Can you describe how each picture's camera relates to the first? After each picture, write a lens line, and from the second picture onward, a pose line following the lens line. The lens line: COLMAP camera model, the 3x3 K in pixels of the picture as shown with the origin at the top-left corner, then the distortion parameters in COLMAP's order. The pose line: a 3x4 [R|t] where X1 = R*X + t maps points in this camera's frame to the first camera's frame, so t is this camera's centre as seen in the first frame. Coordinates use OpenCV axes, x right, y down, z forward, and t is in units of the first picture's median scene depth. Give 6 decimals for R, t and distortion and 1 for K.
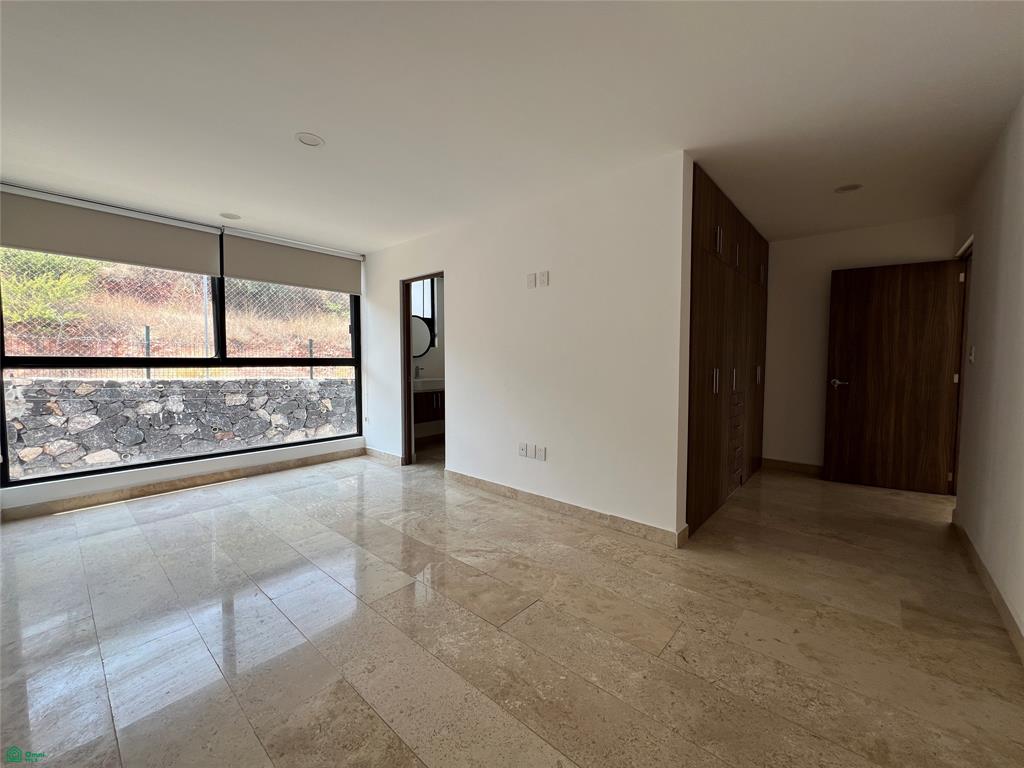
lens RADIAL K [[409.0, 0, 509.8], [0, 409.0, 387.1], [0, 0, 1]] dist [-0.000047, 0.000624]
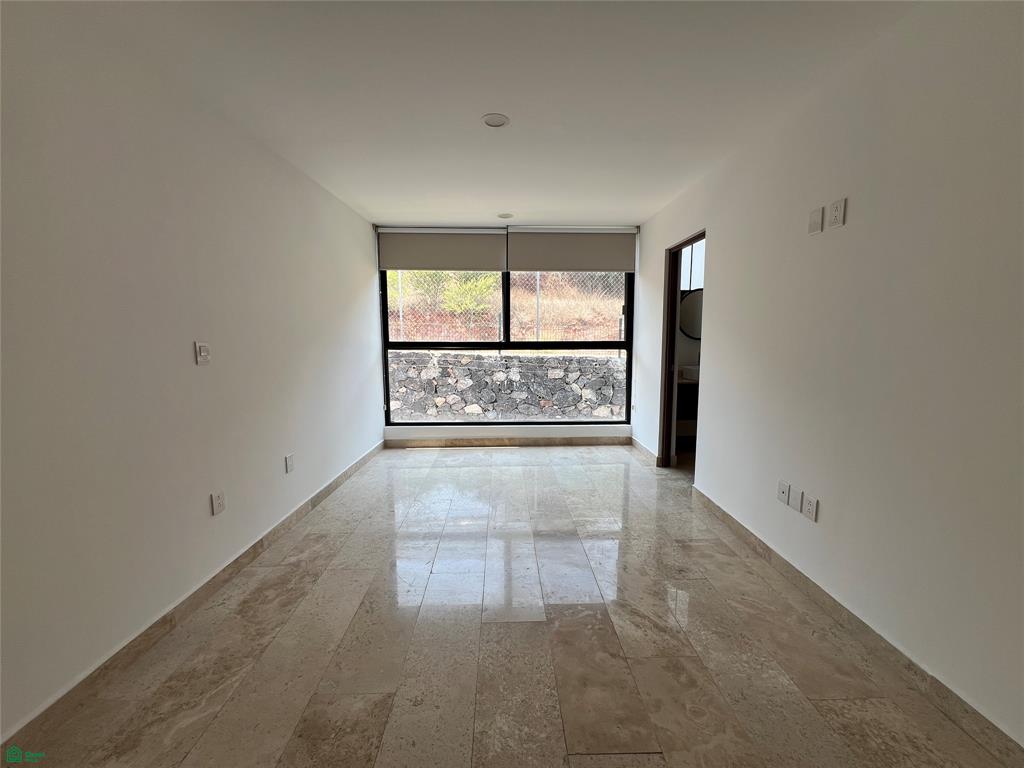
lens RADIAL K [[409.0, 0, 510.5], [0, 409.0, 384.9], [0, 0, 1]] dist [-0.000047, 0.000624]
pose [[0.683889, 0.085305, -0.724582, 0.127569], [-0.043440, 0.996140, 0.076276, -0.031030], [0.728291, -0.020688, 0.684955, 0.167409]]
